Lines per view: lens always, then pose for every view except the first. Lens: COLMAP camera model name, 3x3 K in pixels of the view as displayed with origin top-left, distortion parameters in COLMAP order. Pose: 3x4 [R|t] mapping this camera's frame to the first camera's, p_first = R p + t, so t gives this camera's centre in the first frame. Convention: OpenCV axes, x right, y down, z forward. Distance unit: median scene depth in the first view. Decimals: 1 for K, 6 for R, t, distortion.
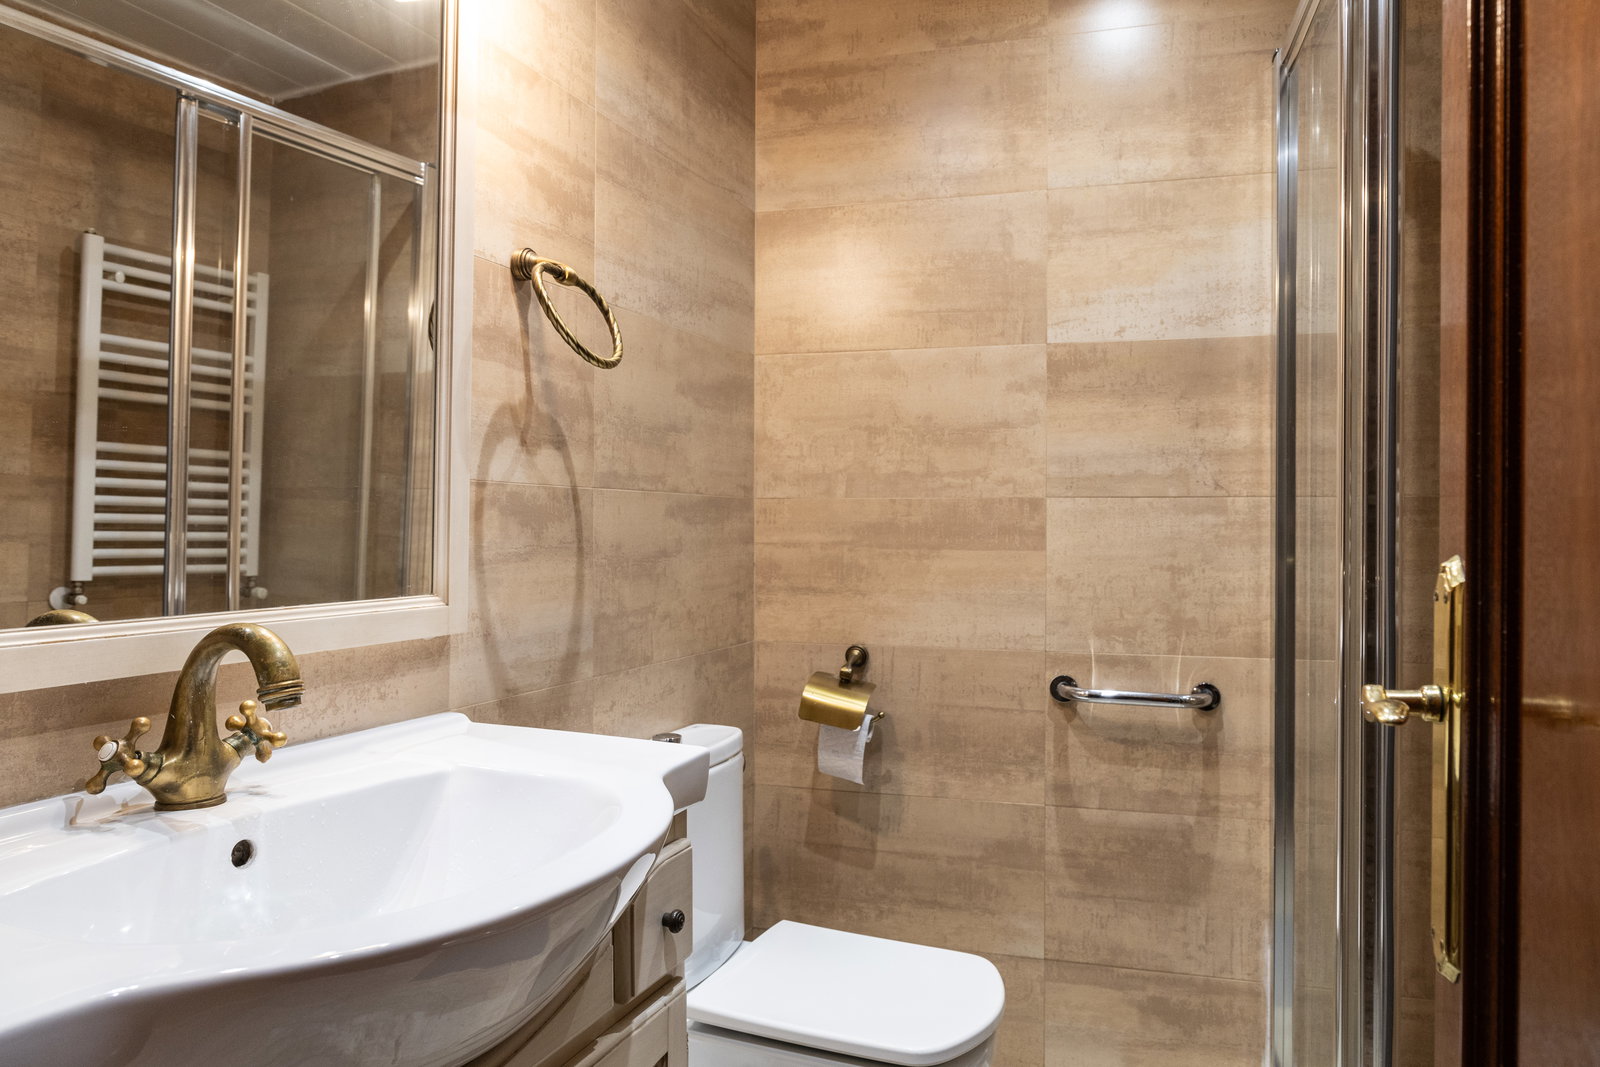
lens RADIAL K [[1066.7, 0, 800.0], [0, 1066.7, 533.5], [0, 0, 1]] dist [-0.004315, 0.001534]
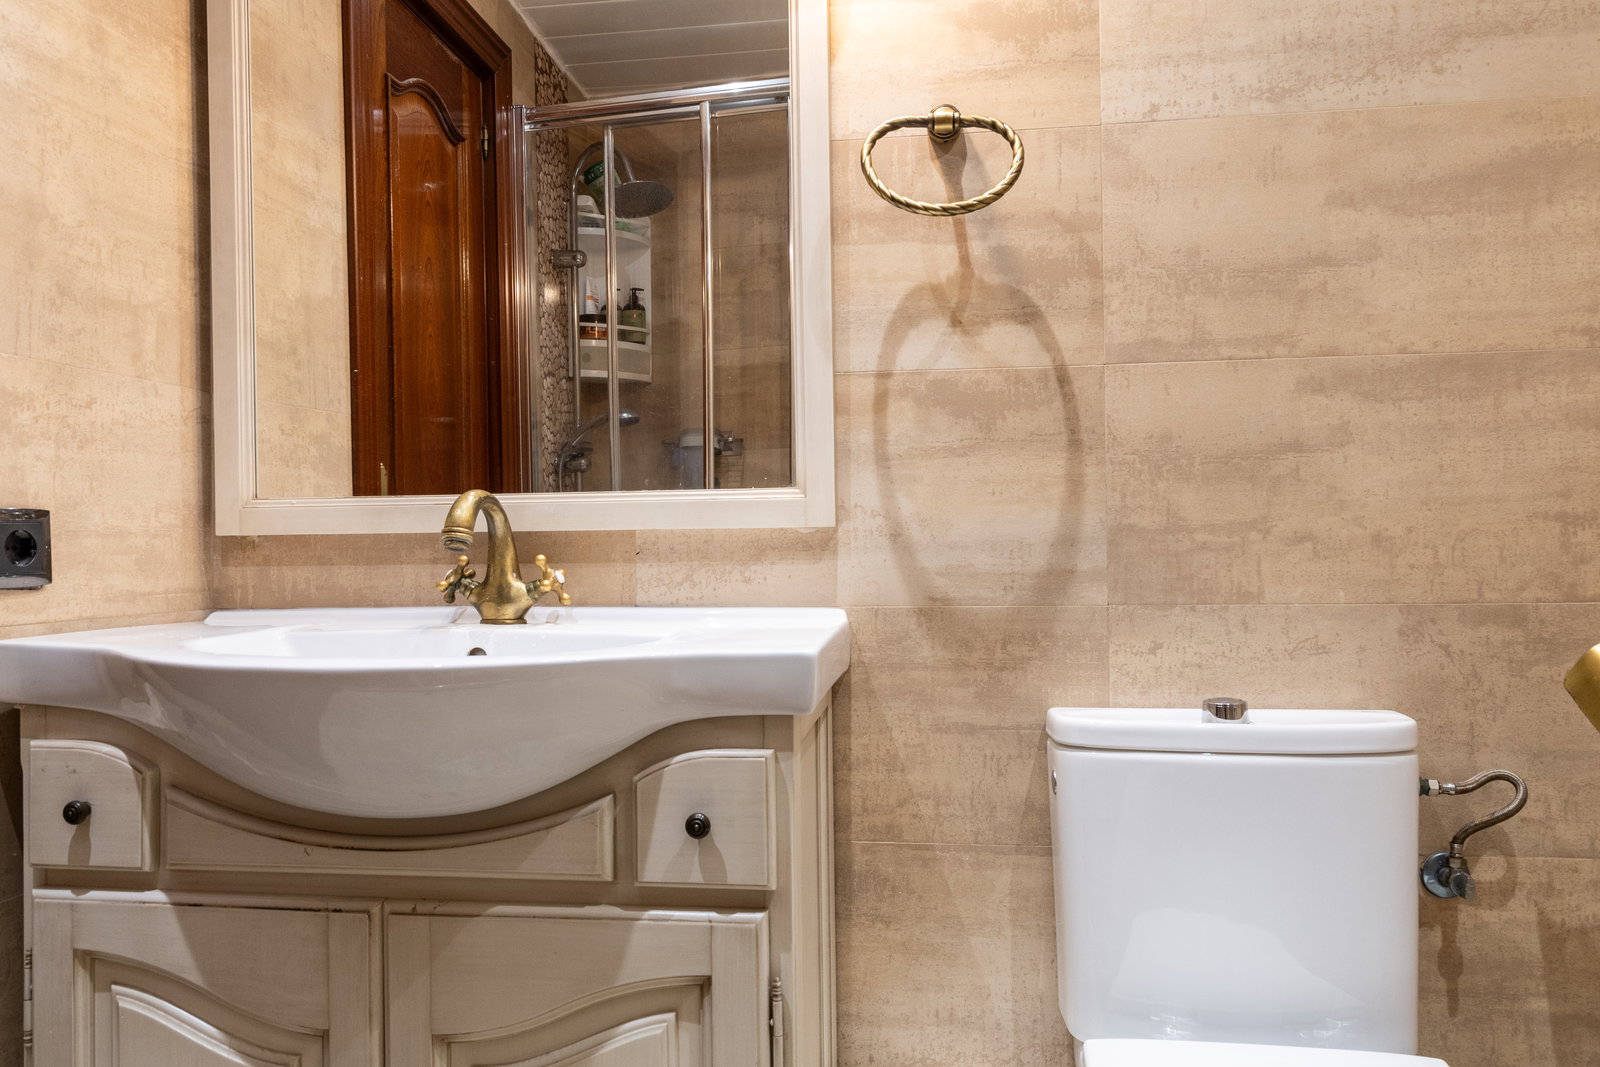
lens RADIAL K [[1098.4, 0, 800.0], [0, 1098.4, 533.5], [0, 0, 1]] dist [-0.007850, 0.004868]
pose [[0.264998, -0.010820, -0.964188, 0.577196], [0.011217, 0.999904, -0.008138, 0.094448], [0.964184, -0.008659, 0.265094, 0.620195]]
